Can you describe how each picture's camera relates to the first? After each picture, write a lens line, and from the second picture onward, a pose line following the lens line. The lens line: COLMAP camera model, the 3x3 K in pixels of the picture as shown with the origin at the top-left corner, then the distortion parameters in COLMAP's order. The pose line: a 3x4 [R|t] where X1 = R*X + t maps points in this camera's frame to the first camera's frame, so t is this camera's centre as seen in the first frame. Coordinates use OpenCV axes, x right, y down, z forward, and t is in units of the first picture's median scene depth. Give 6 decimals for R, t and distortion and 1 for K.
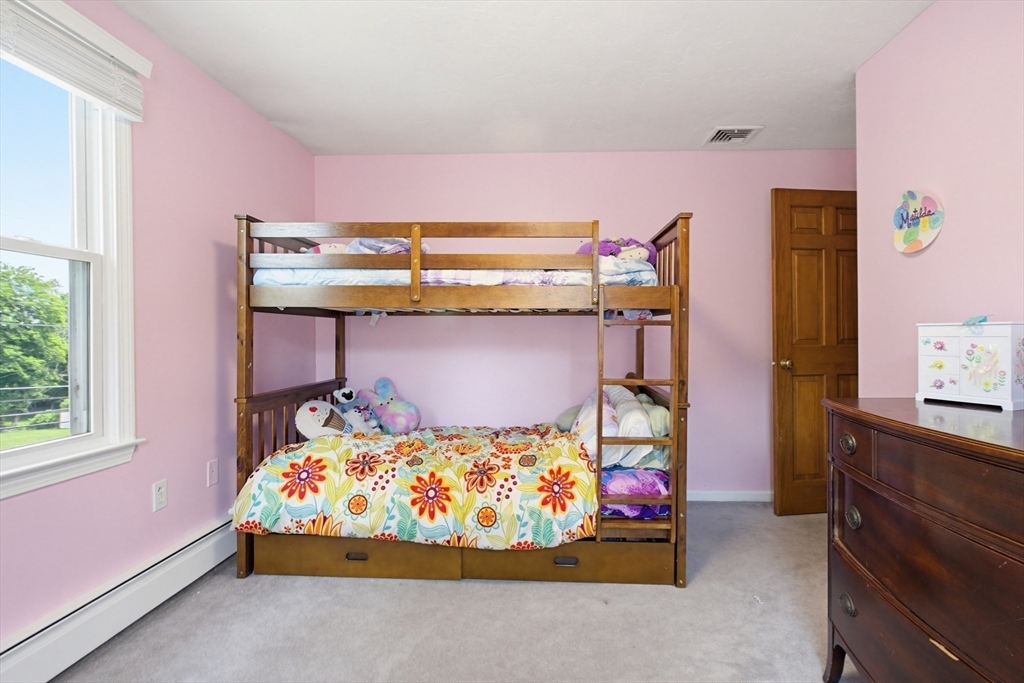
lens RADIAL K [[500.0, 0, 518.9], [0, 500.0, 346.9], [0, 0, 1]] dist [-0.015732, 0.013563]
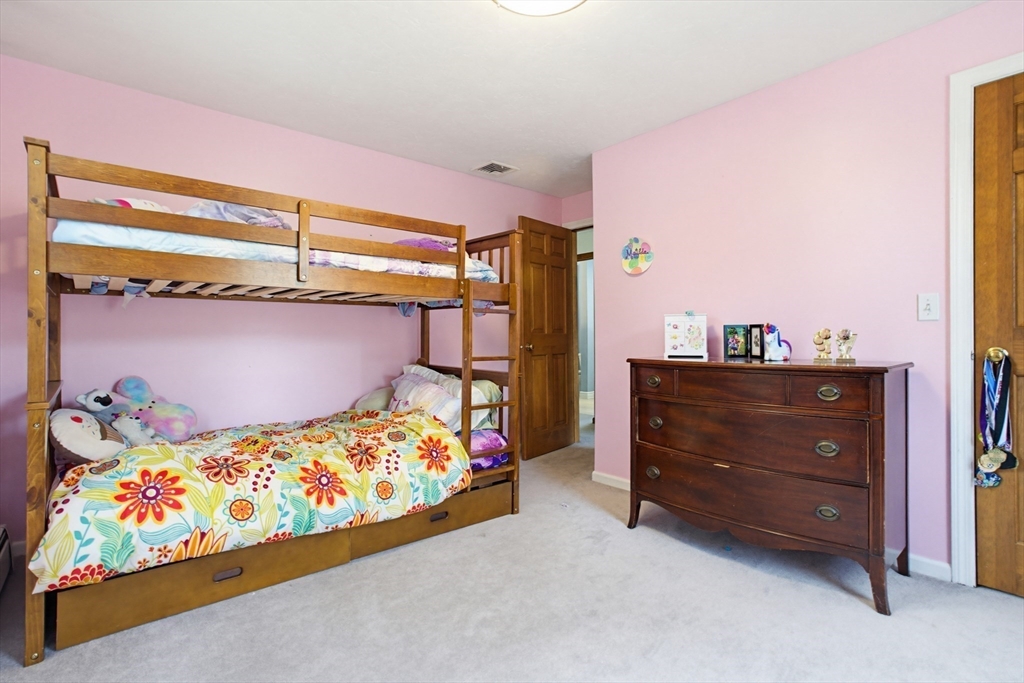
lens RADIAL K [[500.0, 0, 518.9], [0, 500.0, 346.9], [0, 0, 1]] dist [-0.015732, 0.013563]
pose [[0.729487, -0.016885, 0.683786, -0.565879], [0.018735, 0.999813, 0.004703, 0.036375], [-0.683738, 0.009380, 0.729668, 0.029452]]
